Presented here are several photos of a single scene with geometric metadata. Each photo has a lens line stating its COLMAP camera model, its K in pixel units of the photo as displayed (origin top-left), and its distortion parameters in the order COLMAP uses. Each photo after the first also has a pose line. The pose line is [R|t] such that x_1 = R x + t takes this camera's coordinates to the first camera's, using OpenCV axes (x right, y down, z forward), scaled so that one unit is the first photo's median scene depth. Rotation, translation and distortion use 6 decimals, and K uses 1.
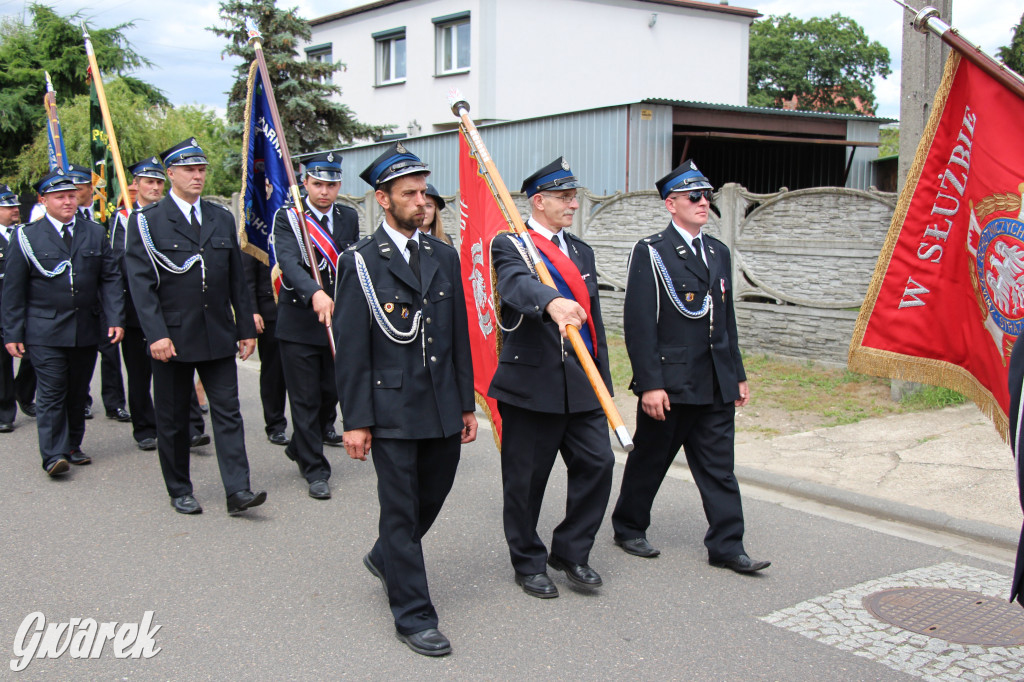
lens RADIAL K [[1220.2, 0, 514.5], [0, 1220.2, 345.3], [0, 0, 1]] dist [-0.070097, 0.398180]
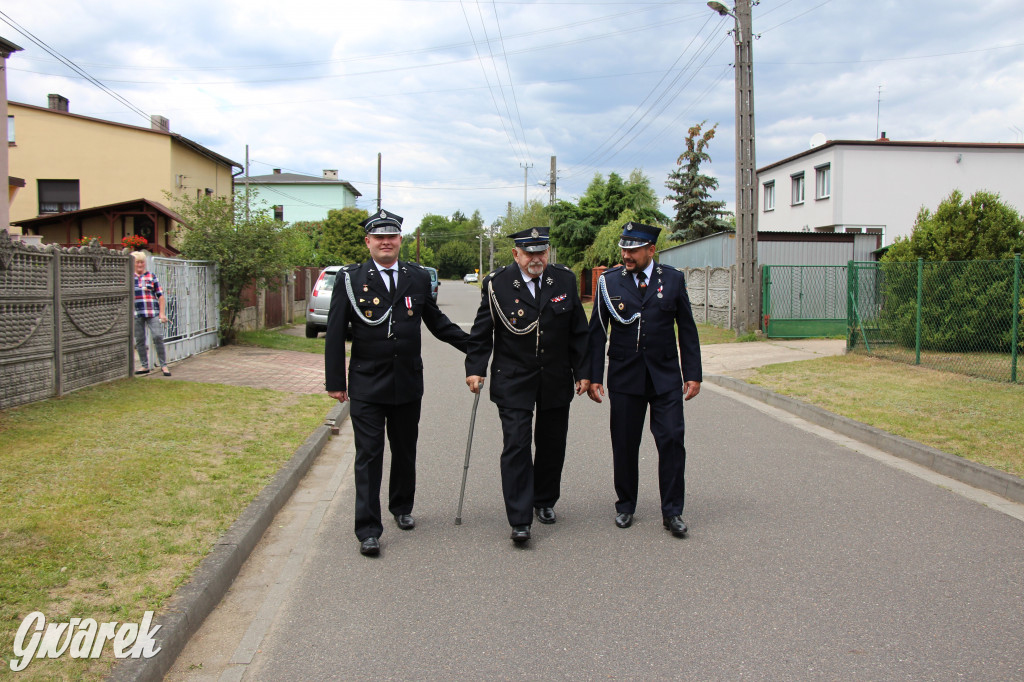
lens RADIAL K [[1019.6, 0, 511.0], [0, 1019.6, 342.9], [0, 0, 1]] dist [-0.126748, 0.249624]
pose [[0.824579, 0.037389, -0.564511, 0.455842], [-0.063854, 0.997589, -0.027198, 0.053237], [0.562132, 0.058473, 0.824978, -0.465045]]
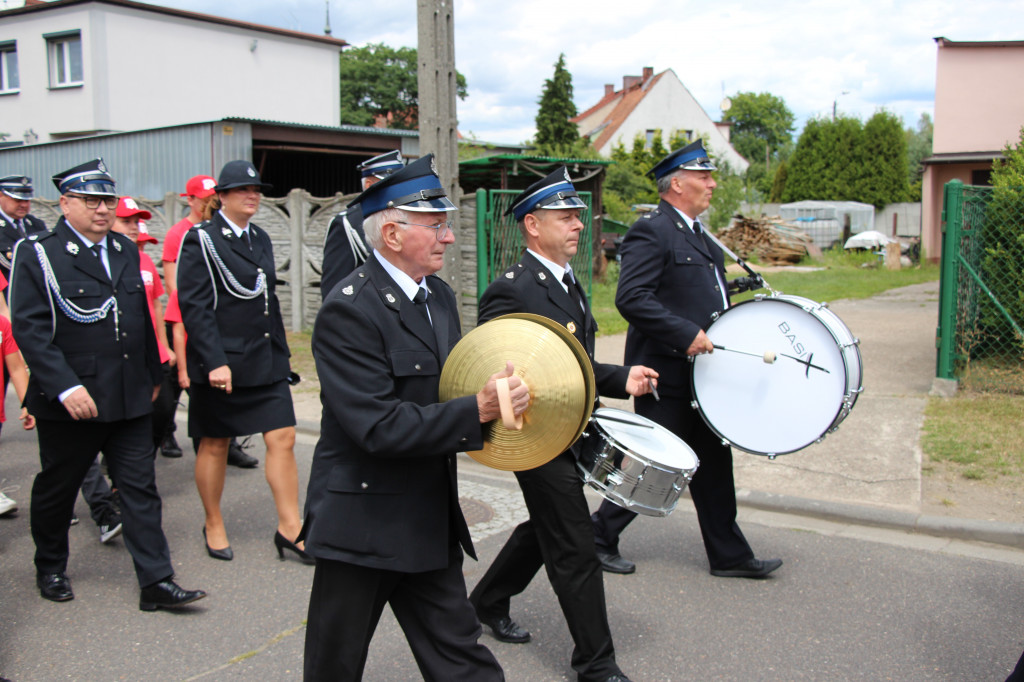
lens RADIAL K [[1078.8, 0, 503.3], [0, 1078.8, 340.0], [0, 0, 1]] dist [-0.102649, 0.290536]
pose [[0.949580, -0.041038, 0.310826, 0.015336], [0.038352, 0.999155, 0.014749, 0.003330], [-0.311169, -0.002085, 0.950352, -0.030409]]
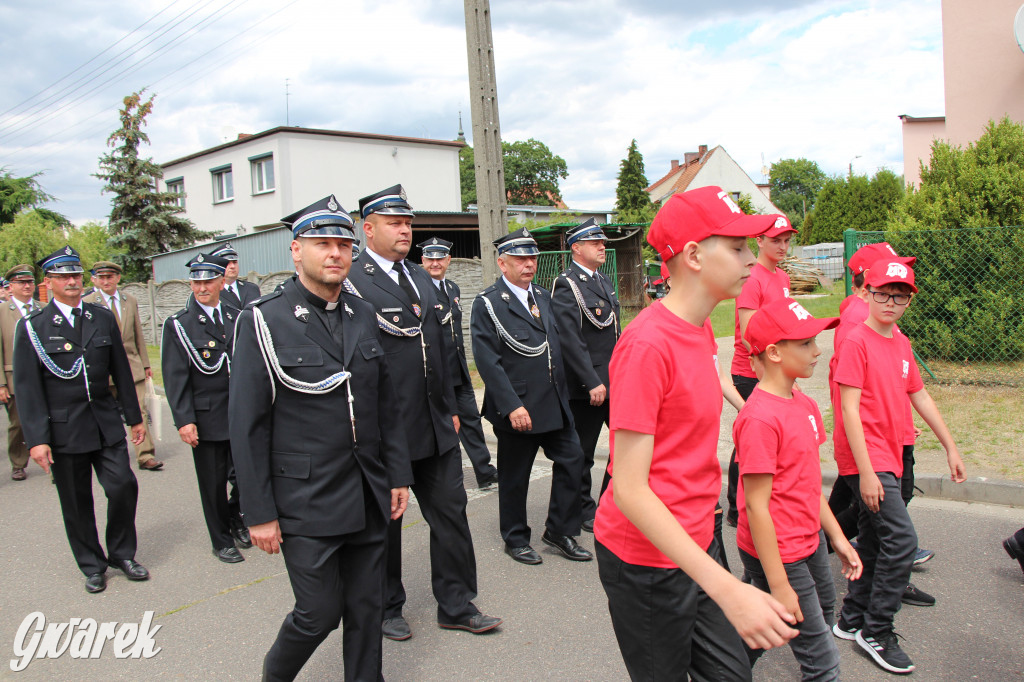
lens RADIAL K [[847.1, 0, 507.6], [0, 847.1, 344.8], [0, 0, 1]] dist [-0.178478, 0.180153]
pose [[0.978919, -0.076548, 0.189364, 0.041333], [0.081162, 0.996561, -0.016722, 0.007376], [-0.187433, 0.031739, 0.981764, -0.074457]]
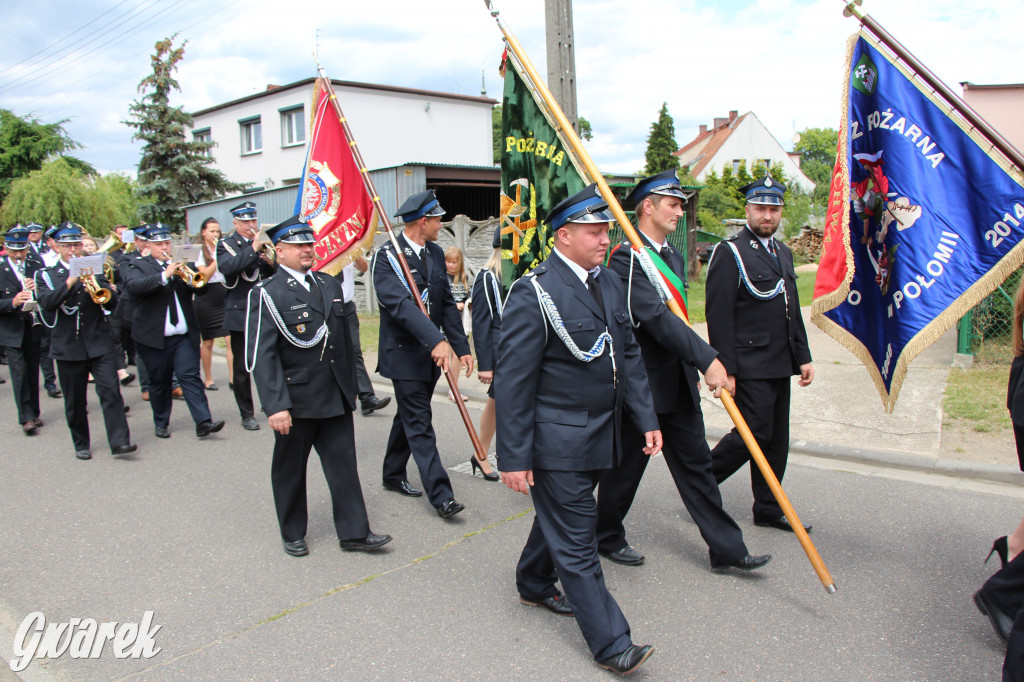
lens RADIAL K [[842.7, 0, 508.2], [0, 842.7, 342.6], [0, 0, 1]] dist [-0.187226, 0.168062]
pose [[0.982532, -0.056448, 0.177324, 0.015785], [0.052717, 0.998279, 0.025687, 0.003436], [-0.178469, -0.015890, 0.983817, -0.037822]]
